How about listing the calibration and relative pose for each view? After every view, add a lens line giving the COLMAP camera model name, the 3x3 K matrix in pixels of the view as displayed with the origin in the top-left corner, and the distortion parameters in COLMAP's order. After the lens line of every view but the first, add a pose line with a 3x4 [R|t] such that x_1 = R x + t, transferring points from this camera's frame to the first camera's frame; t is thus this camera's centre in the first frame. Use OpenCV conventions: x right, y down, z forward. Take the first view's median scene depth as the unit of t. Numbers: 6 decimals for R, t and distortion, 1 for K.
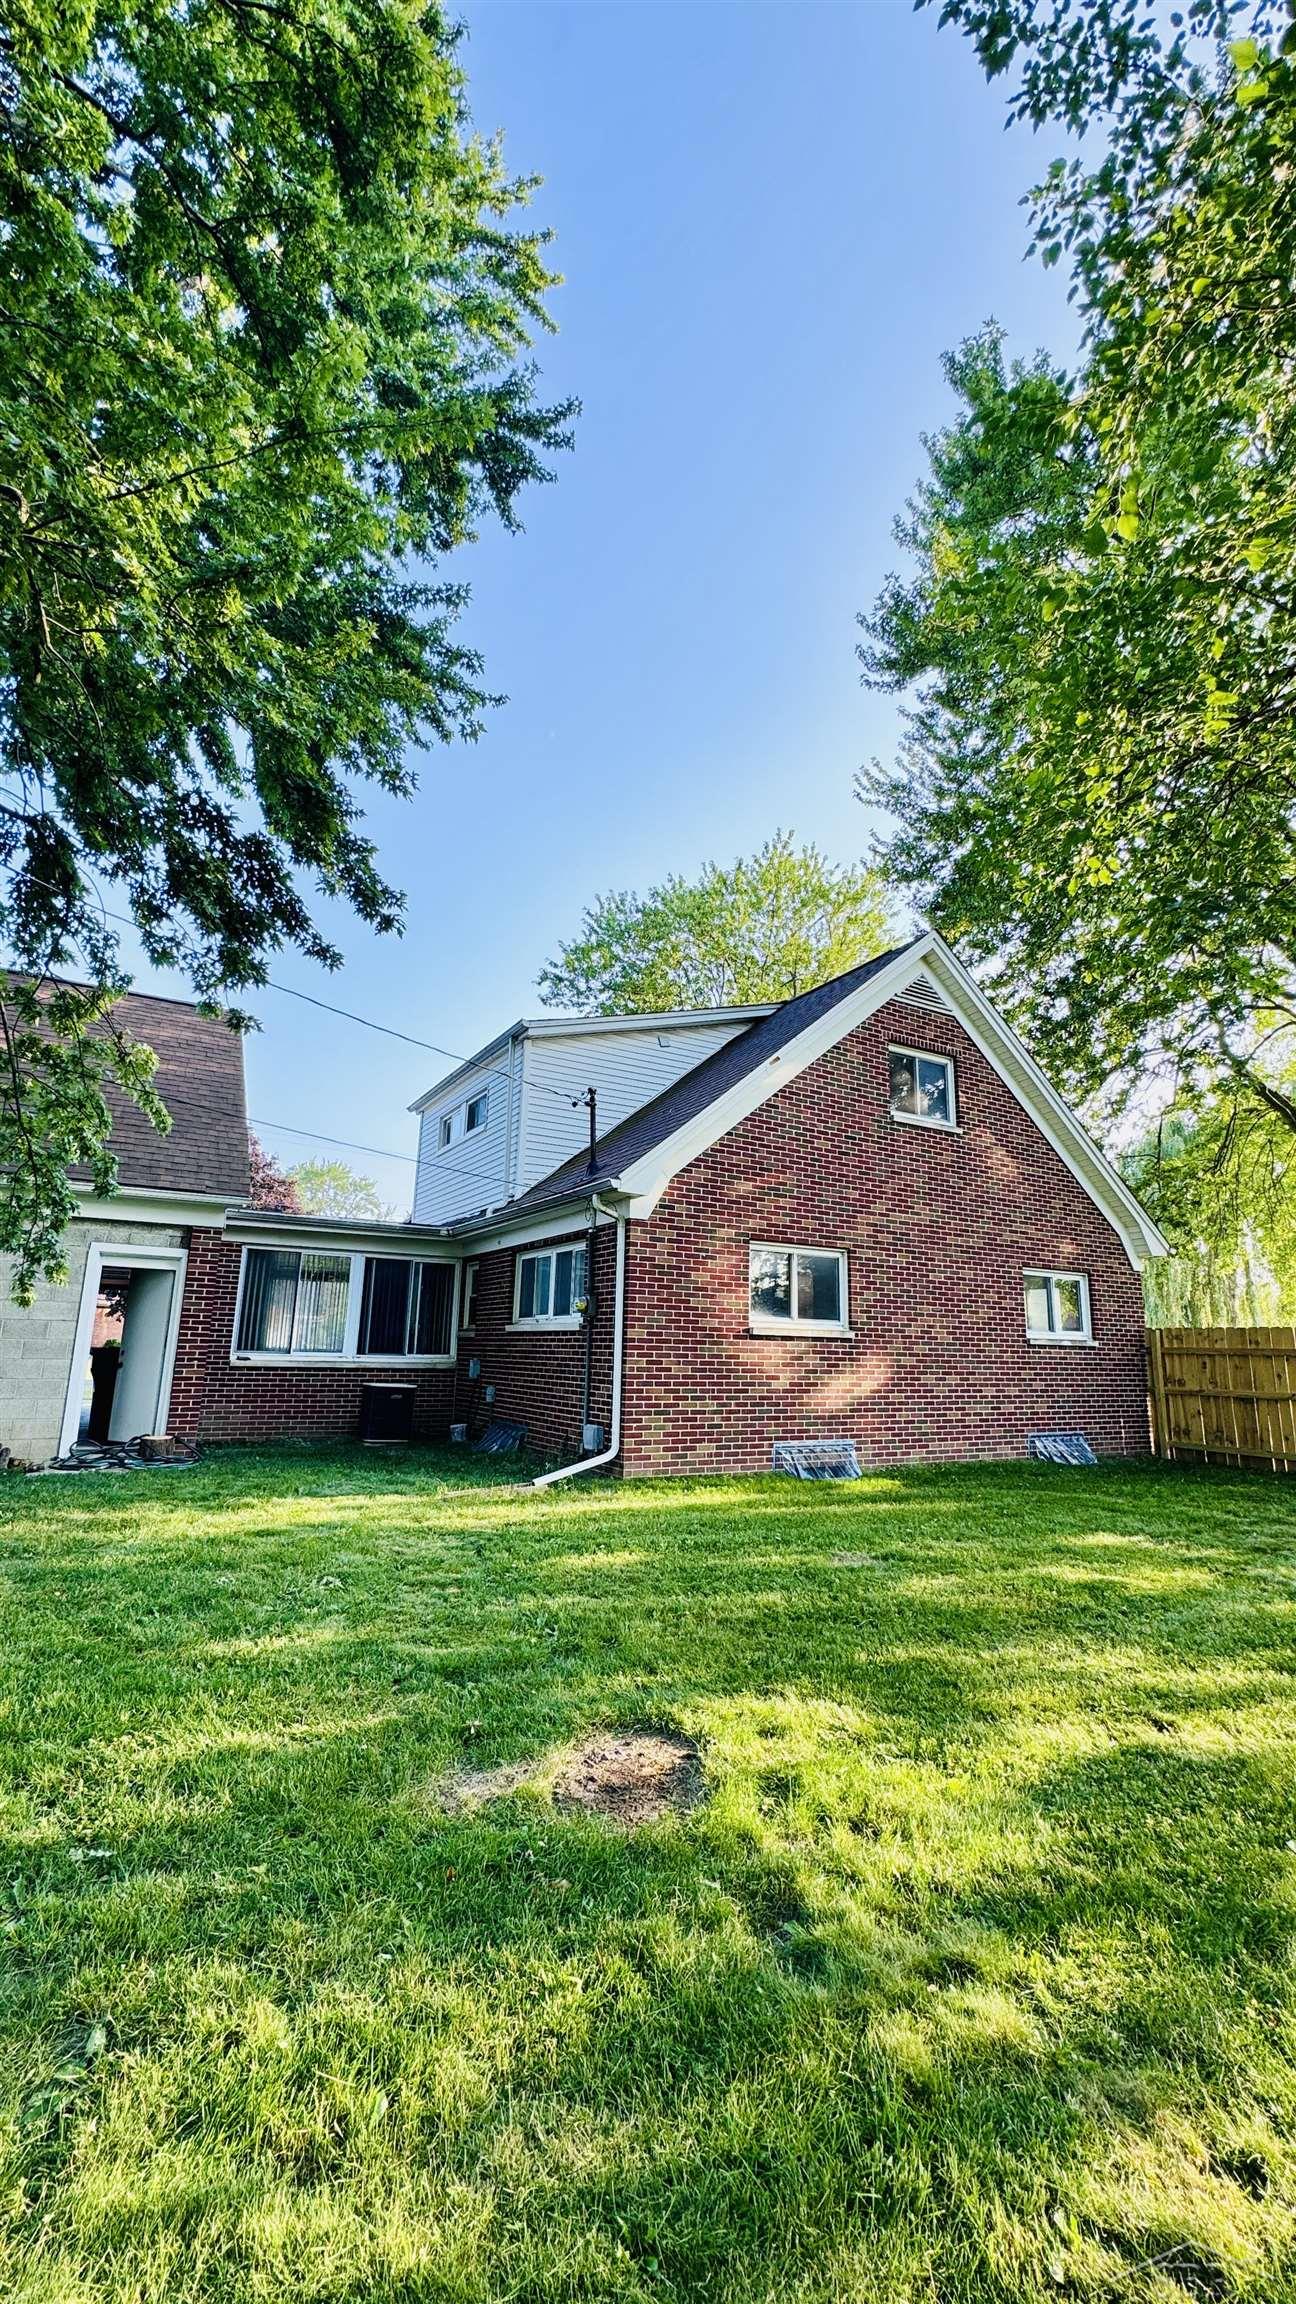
lens RADIAL K [[924.1, 0, 648.0], [0, 924.1, 1152.0], [0, 0, 1]] dist [-0.000293, 0.000052]
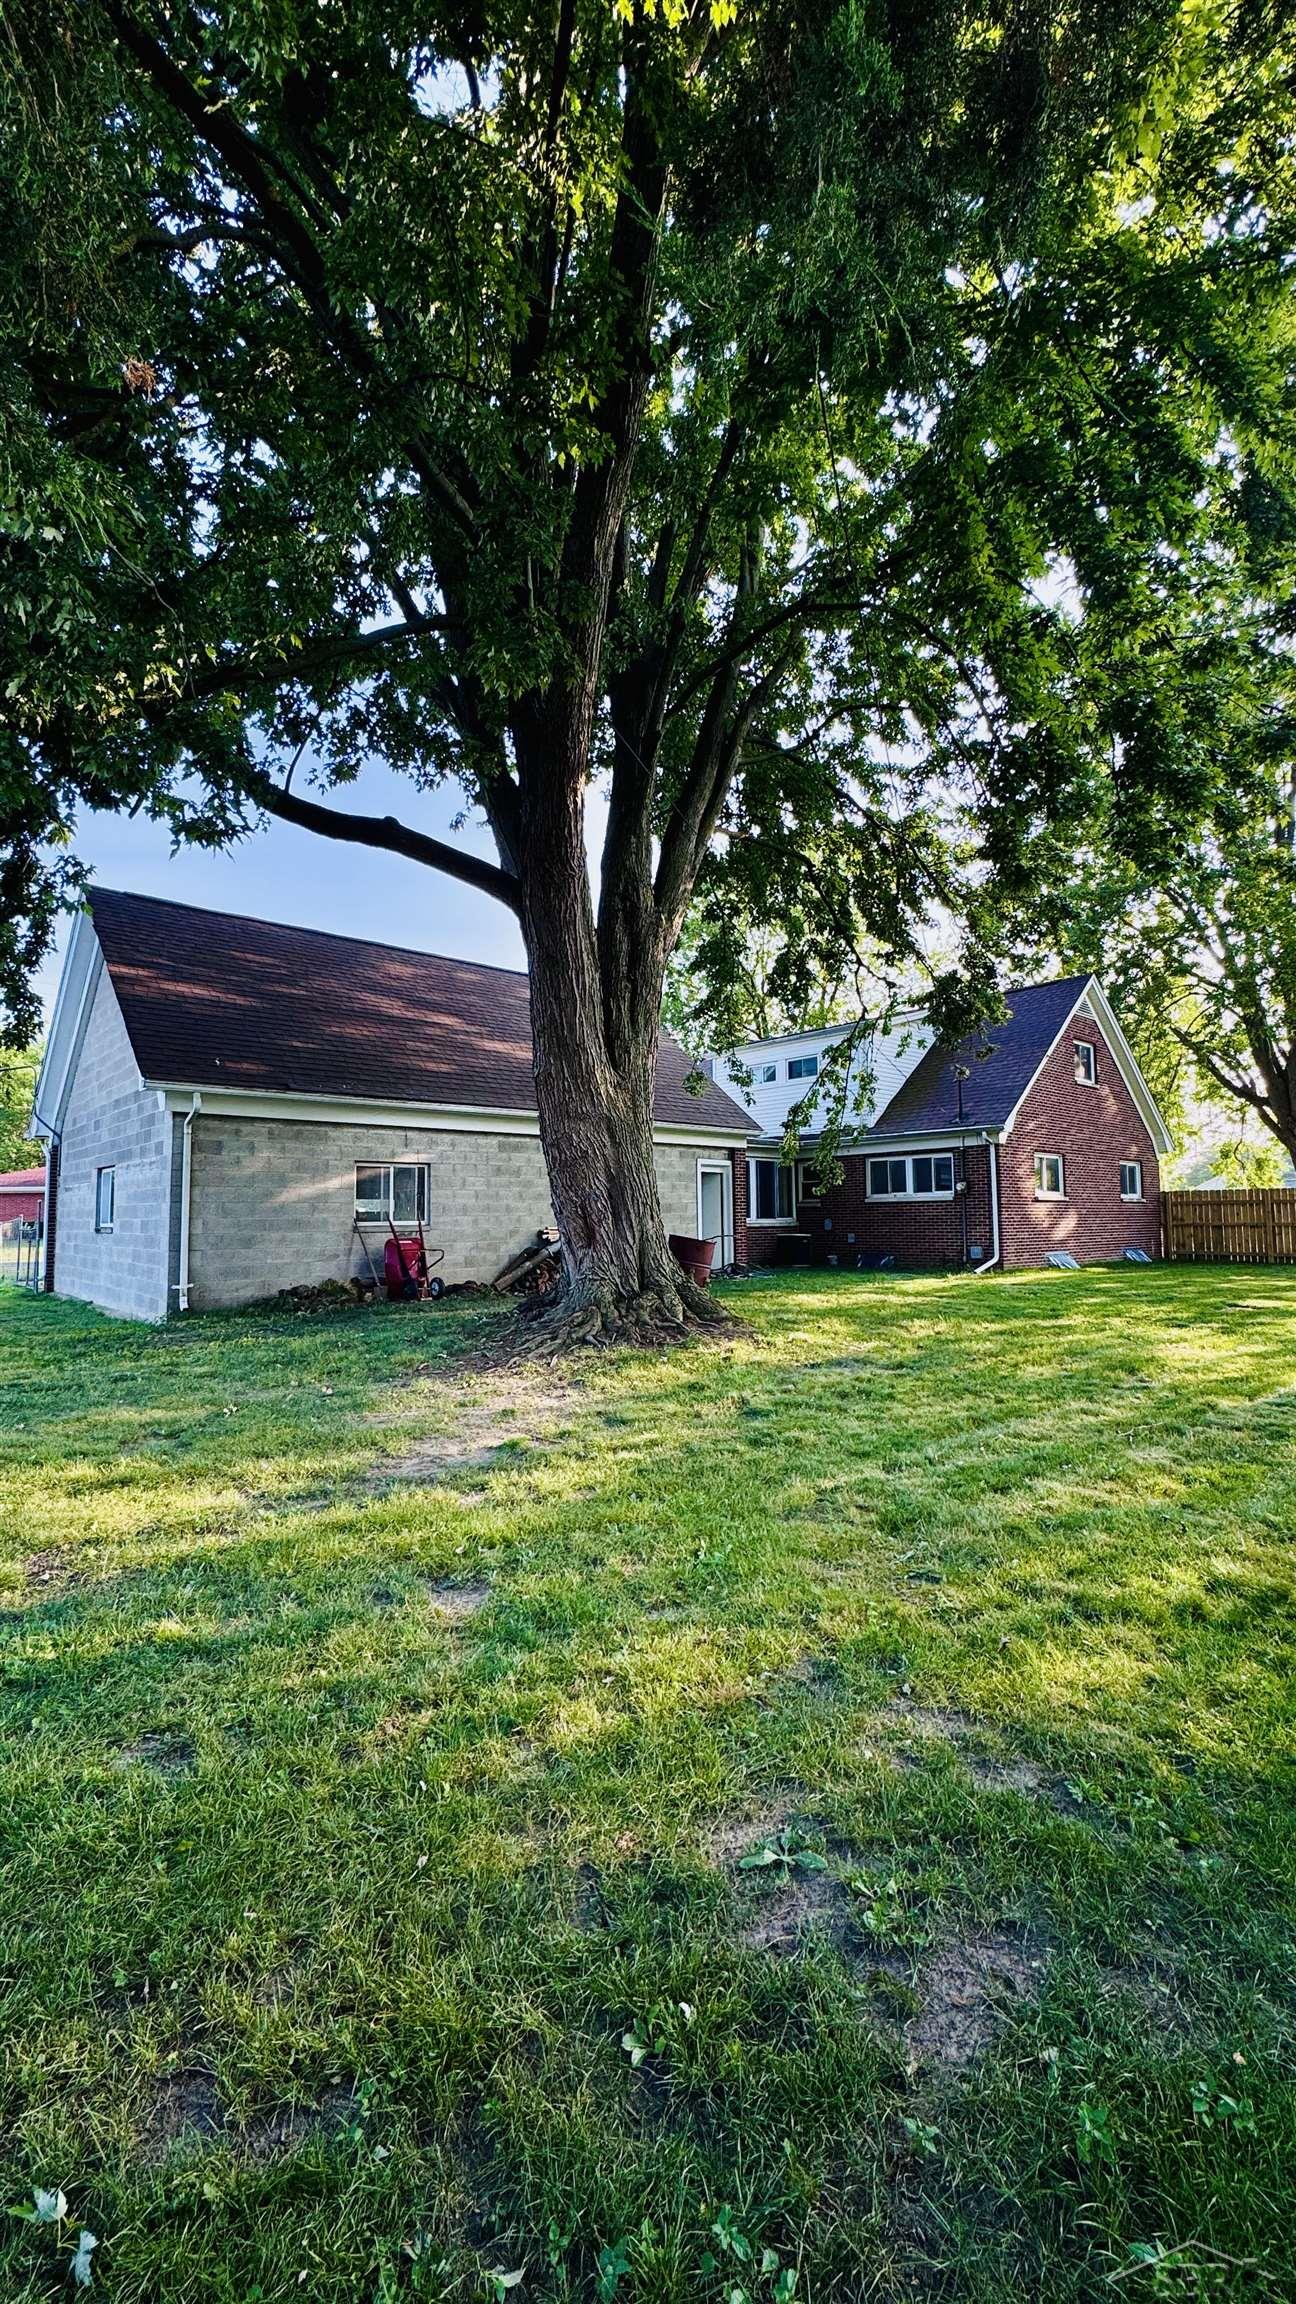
lens RADIAL K [[924.1, 0, 648.0], [0, 924.1, 1152.0], [0, 0, 1]] dist [-0.000293, 0.000052]
pose [[0.978227, -0.016473, 0.206883, -1.028734], [-0.011276, 0.991154, 0.132239, -0.143408], [-0.207231, -0.131692, 0.969388, -0.672644]]
